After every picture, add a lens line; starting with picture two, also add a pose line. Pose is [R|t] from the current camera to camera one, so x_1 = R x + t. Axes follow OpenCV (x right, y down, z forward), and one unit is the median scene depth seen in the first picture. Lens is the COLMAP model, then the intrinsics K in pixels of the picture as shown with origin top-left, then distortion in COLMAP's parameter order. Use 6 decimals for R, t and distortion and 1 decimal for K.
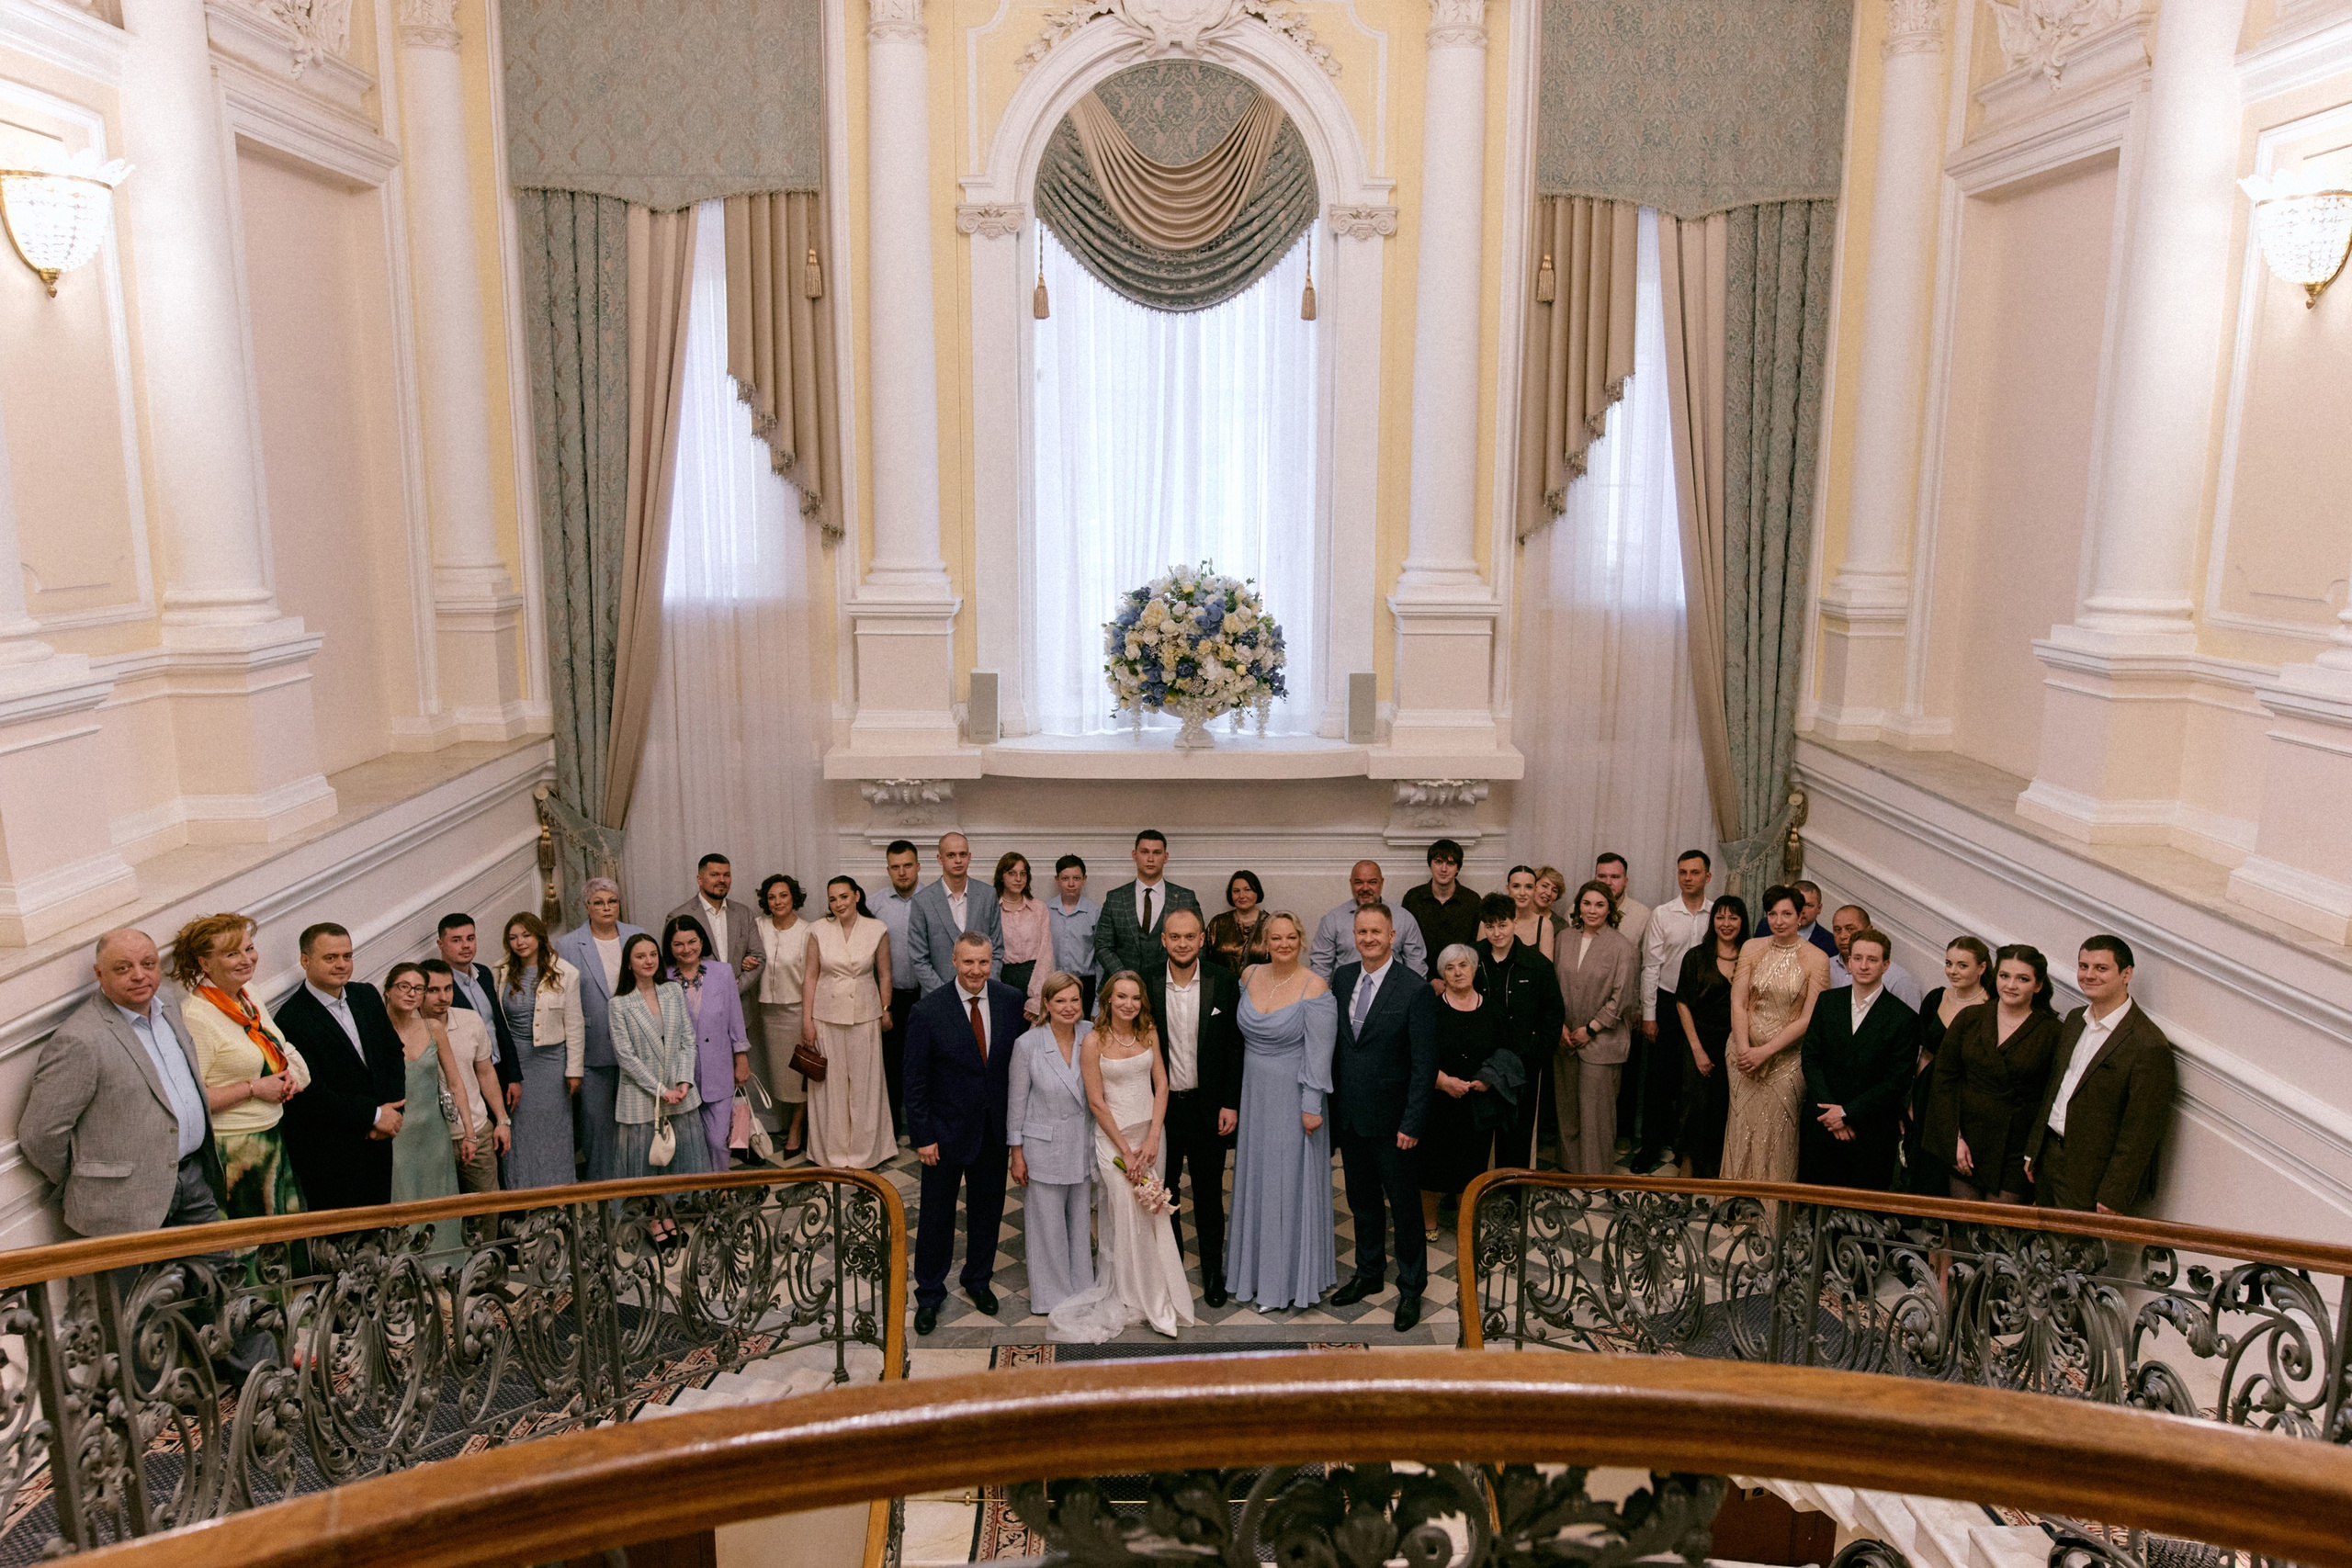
lens RADIAL K [[1604.5, 0, 1176.0], [0, 1604.5, 784.0], [0, 0, 1]] dist [-0.063437, 0.043940]
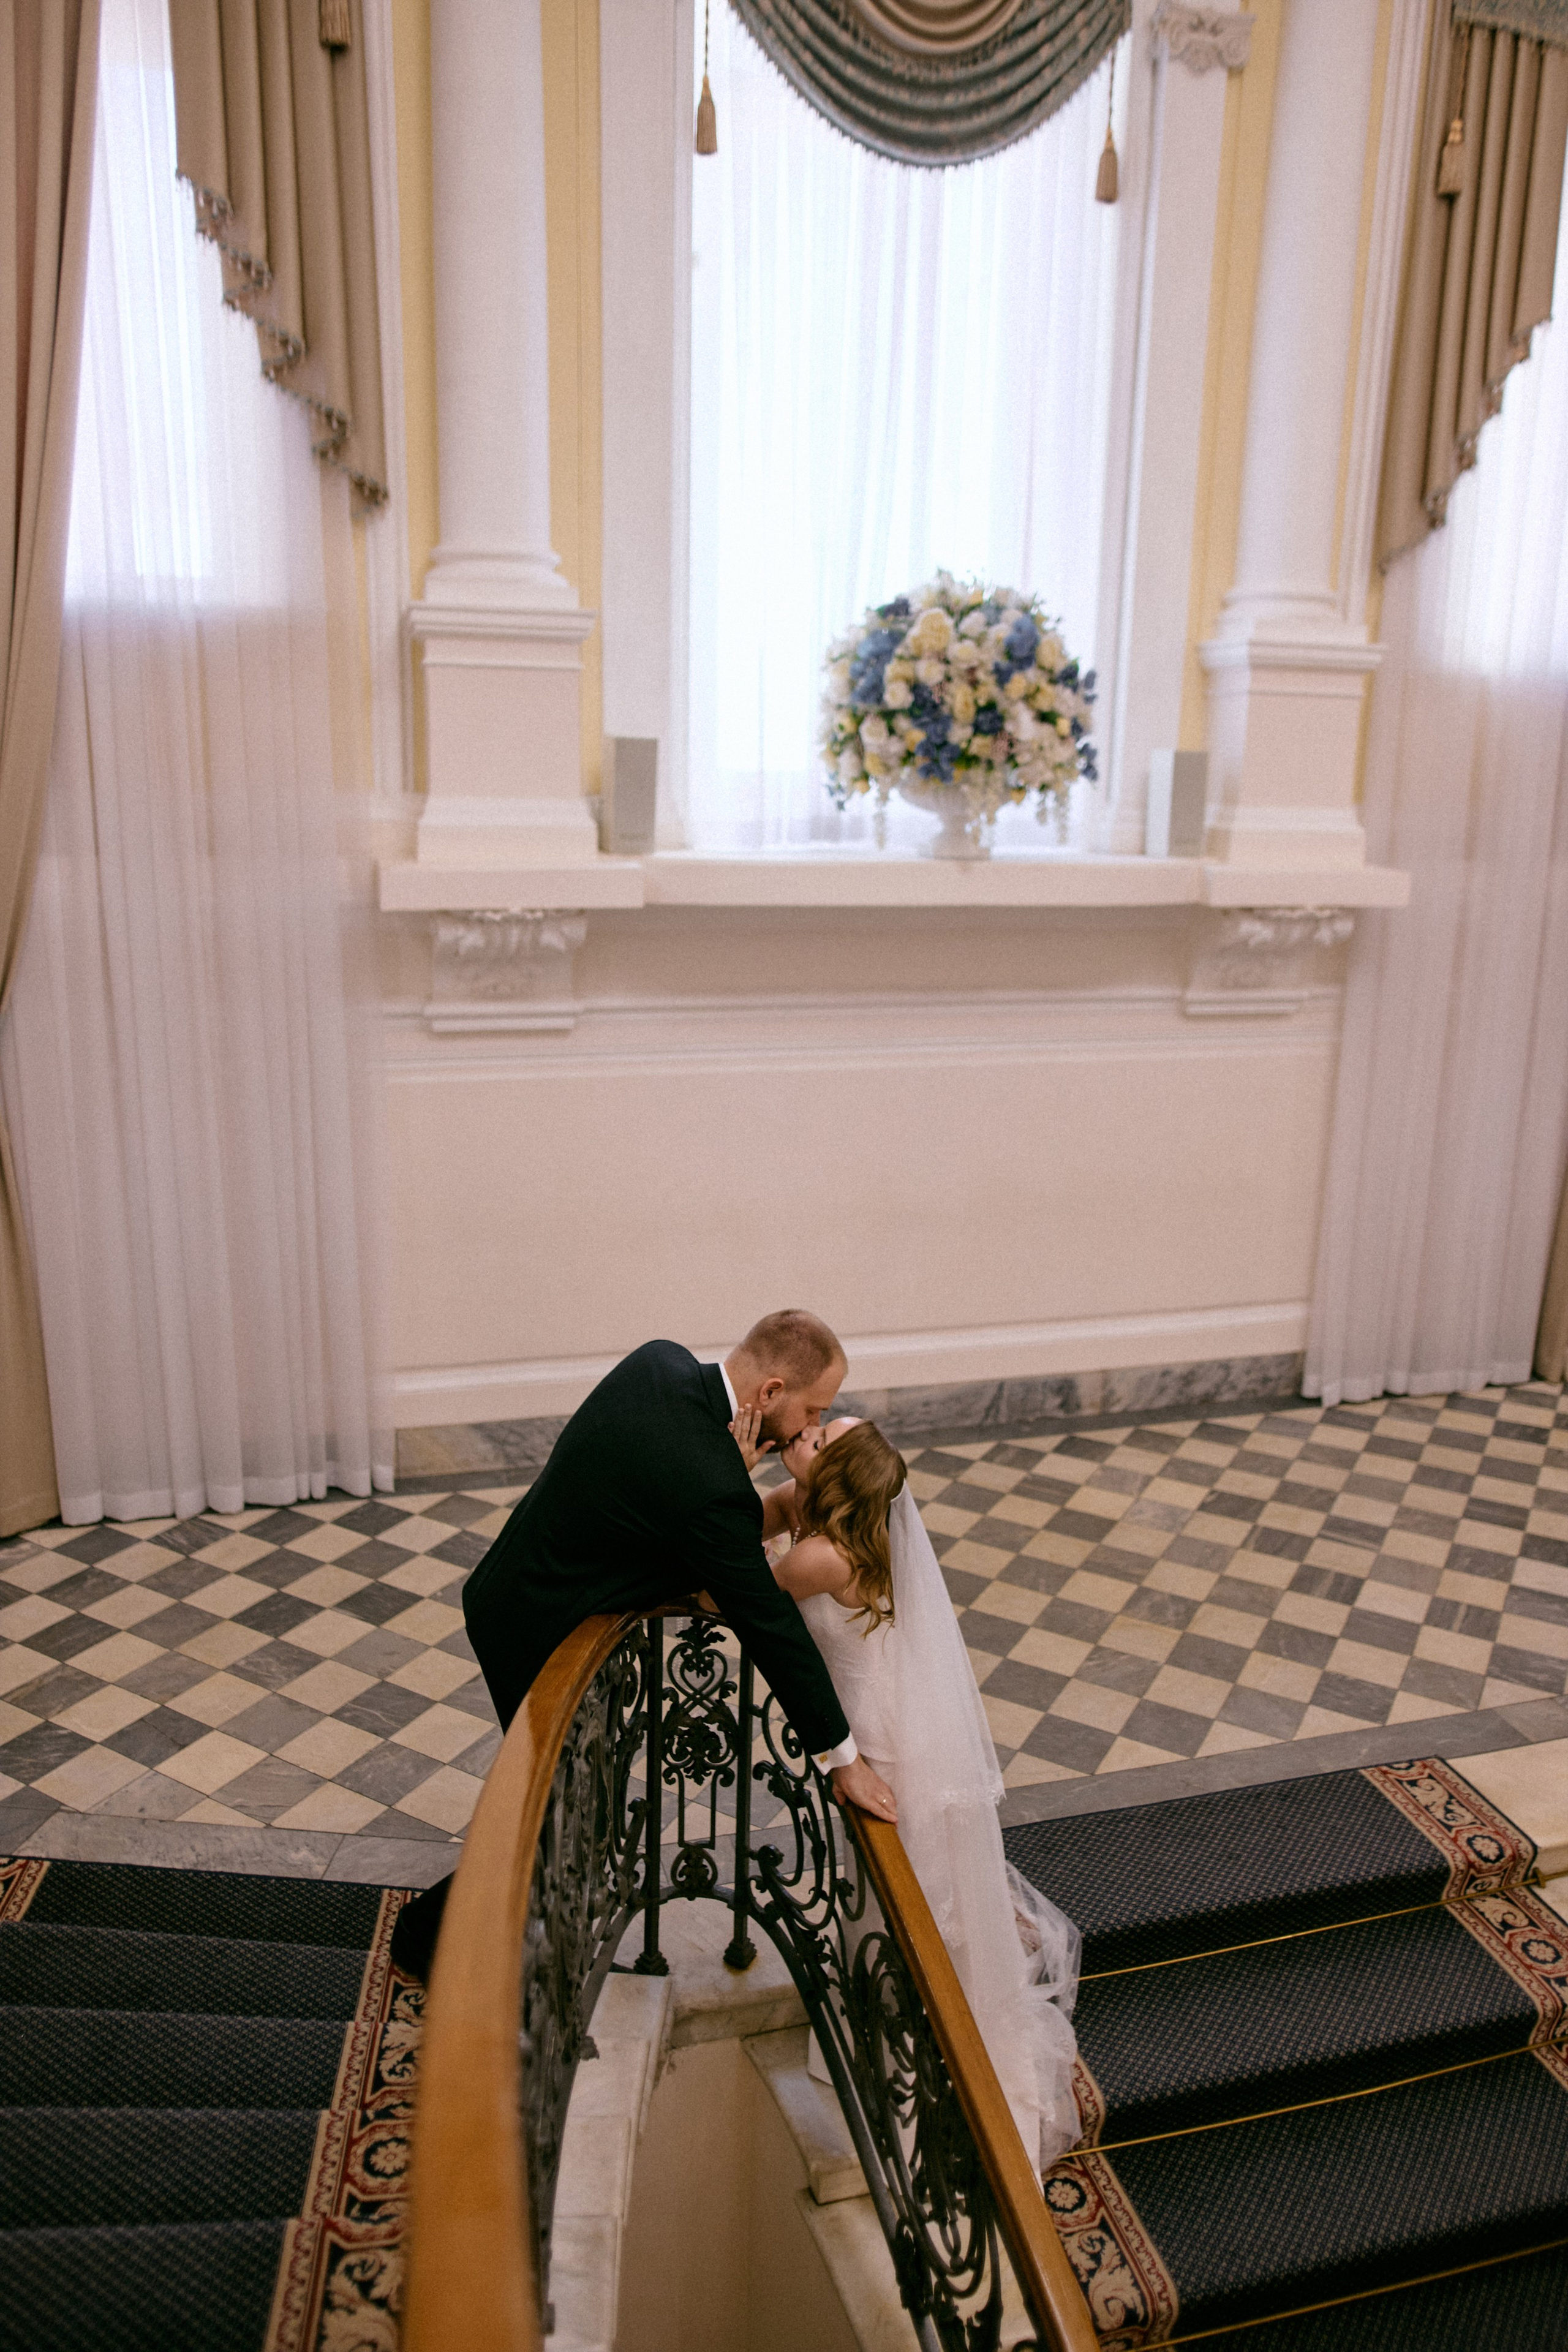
lens RADIAL K [[1591.8, 0, 784.0], [0, 1591.8, 1176.0], [0, 0, 1]] dist [-0.057734, 0.044964]
pose [[0.966420, -0.051069, 0.251840, -0.229394], [0.034579, 0.996984, 0.069474, 0.058579], [-0.254629, -0.058432, 0.965272, 0.395182]]
